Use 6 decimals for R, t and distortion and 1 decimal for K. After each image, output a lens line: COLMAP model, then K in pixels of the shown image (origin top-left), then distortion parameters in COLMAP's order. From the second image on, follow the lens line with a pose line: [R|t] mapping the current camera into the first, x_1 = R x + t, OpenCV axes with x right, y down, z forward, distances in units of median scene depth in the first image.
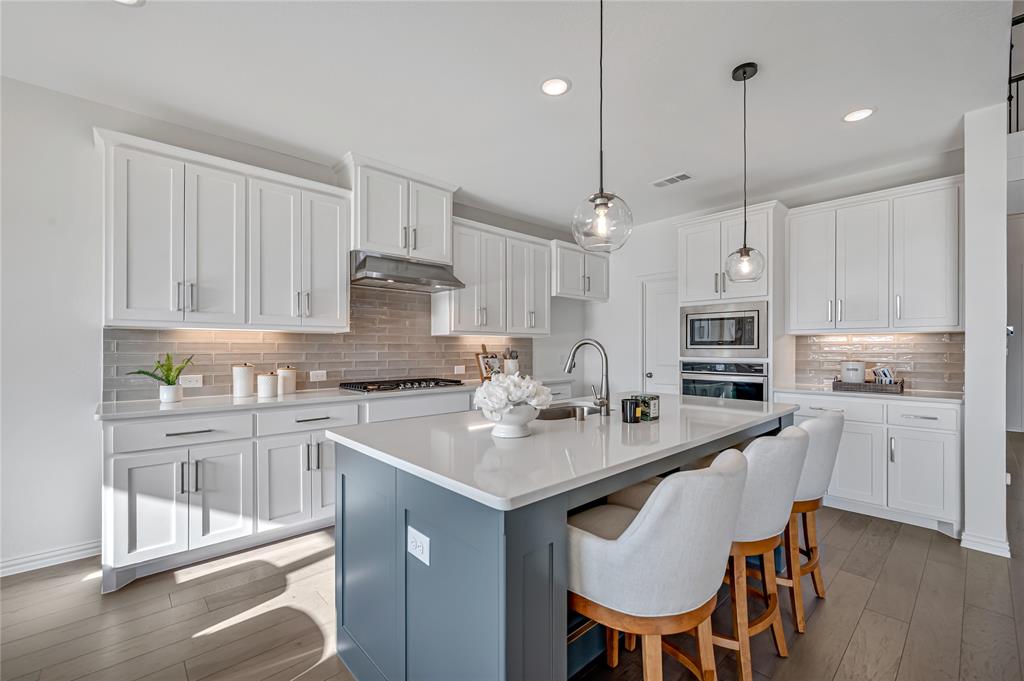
lens RADIAL K [[433.6, 0, 510.0], [0, 433.6, 347.2], [0, 0, 1]] dist [-0.001047, -0.002353]
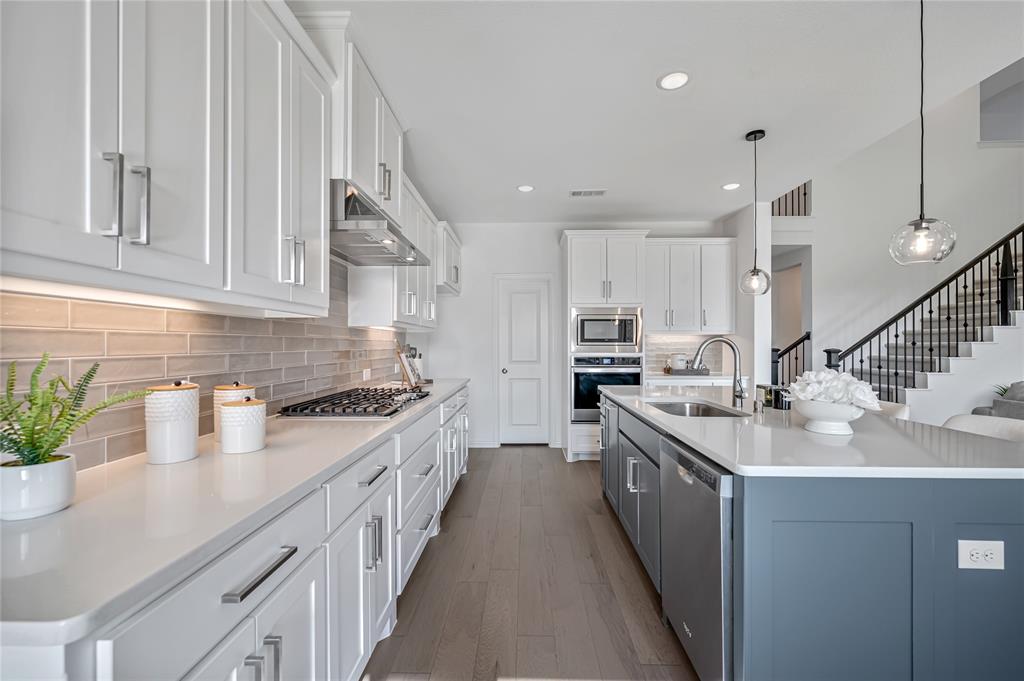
lens RADIAL K [[433.6, 0, 513.7], [0, 433.6, 342.1], [0, 0, 1]] dist [-0.001047, -0.002353]
pose [[0.703689, 0.004827, 0.710492, -0.567261], [-0.004127, 0.999988, -0.002706, -0.000788], [-0.710497, -0.001028, 0.703700, 0.375602]]
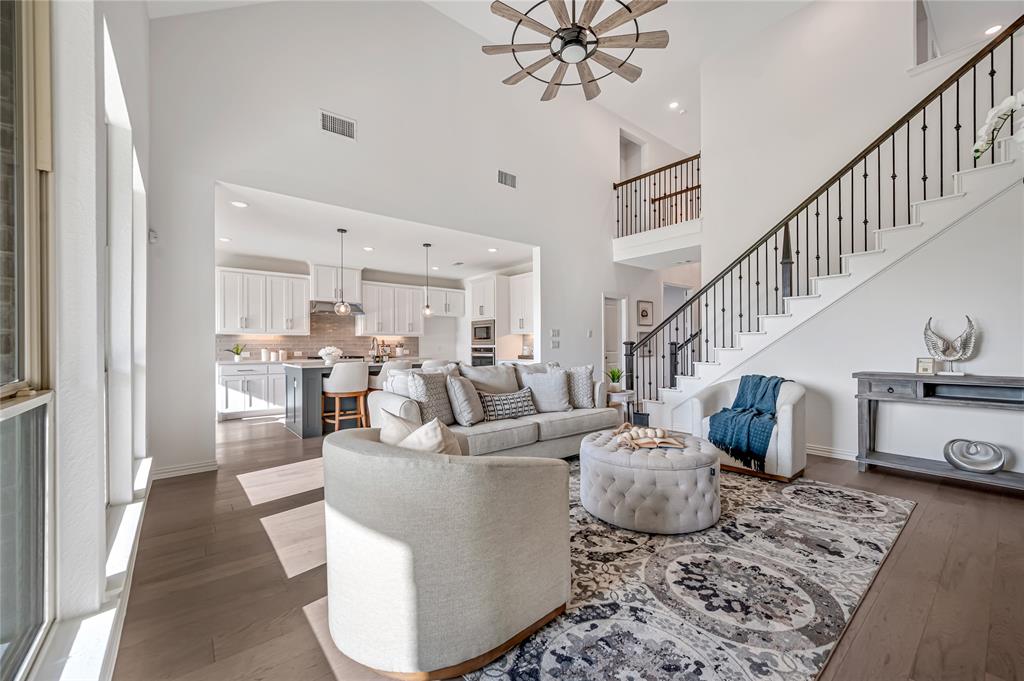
lens RADIAL K [[412.6, 0, 512.4], [0, 412.6, 344.8], [0, 0, 1]] dist [0.002147, 0.000840]
pose [[0.997020, -0.005614, -0.076943, 0.845500], [0.005669, 0.999984, 0.000491, 0.022770], [0.076939, -0.000926, 0.997035, -1.087505]]
